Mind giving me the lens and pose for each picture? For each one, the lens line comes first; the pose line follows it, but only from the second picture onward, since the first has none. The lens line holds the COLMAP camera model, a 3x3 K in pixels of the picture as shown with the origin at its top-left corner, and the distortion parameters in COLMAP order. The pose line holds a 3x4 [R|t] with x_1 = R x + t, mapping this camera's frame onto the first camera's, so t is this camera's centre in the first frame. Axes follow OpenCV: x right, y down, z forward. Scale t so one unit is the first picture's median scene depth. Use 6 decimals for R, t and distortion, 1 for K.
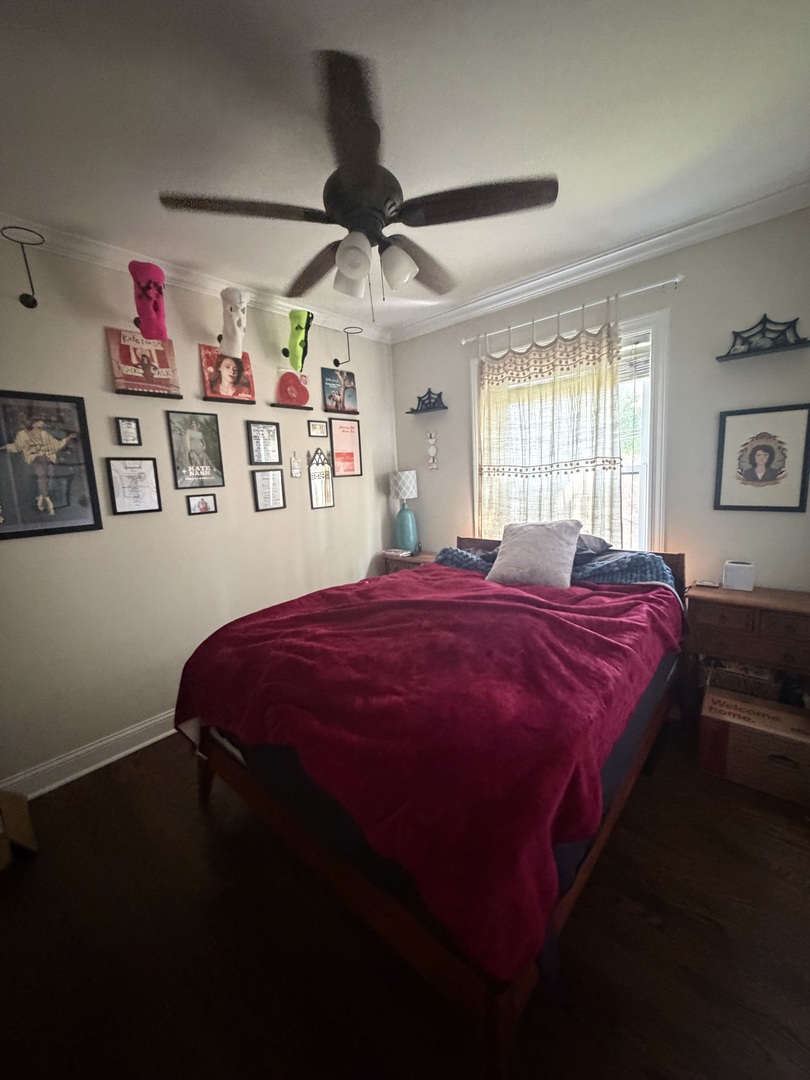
lens RADIAL K [[428.1, 0, 404.5], [0, 428.1, 535.2], [0, 0, 1]] dist [0.003664, -0.000262]
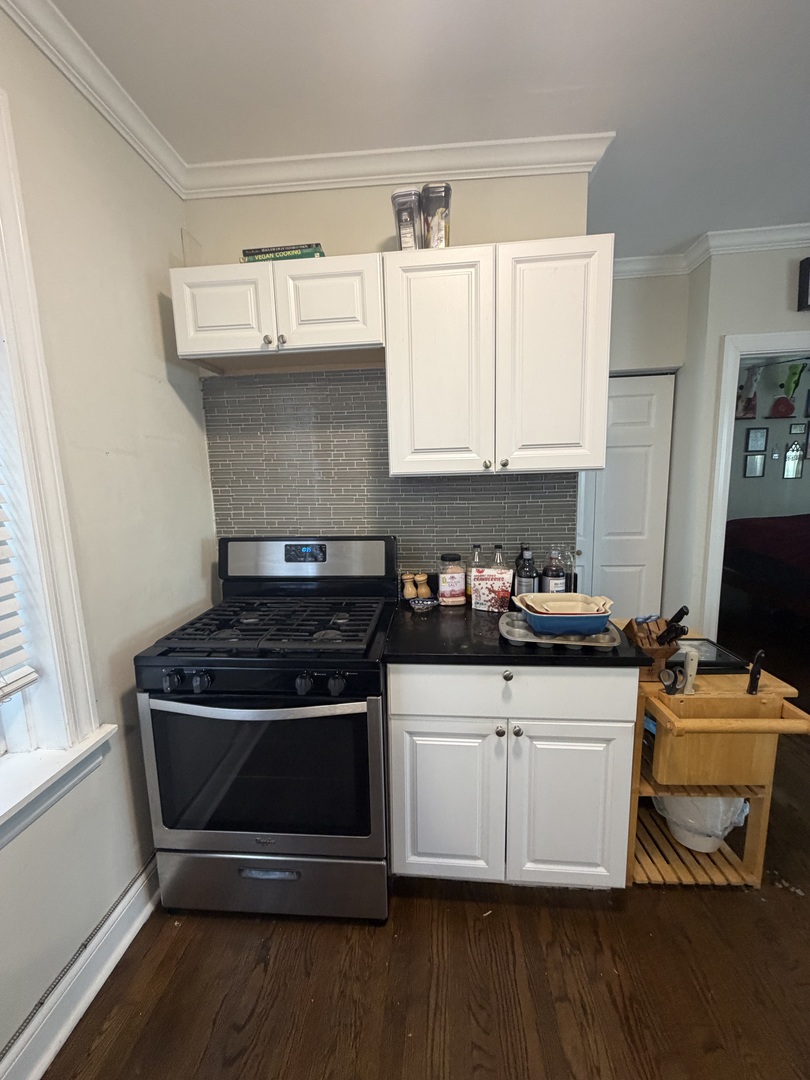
lens RADIAL K [[428.1, 0, 406.0], [0, 428.1, 540.1], [0, 0, 1]] dist [0.003664, -0.000262]
pose [[0.600977, 0.145455, -0.785919, 0.263562], [-0.116348, 0.988748, 0.094025, 0.202017], [0.790753, 0.034934, 0.611138, -1.237719]]
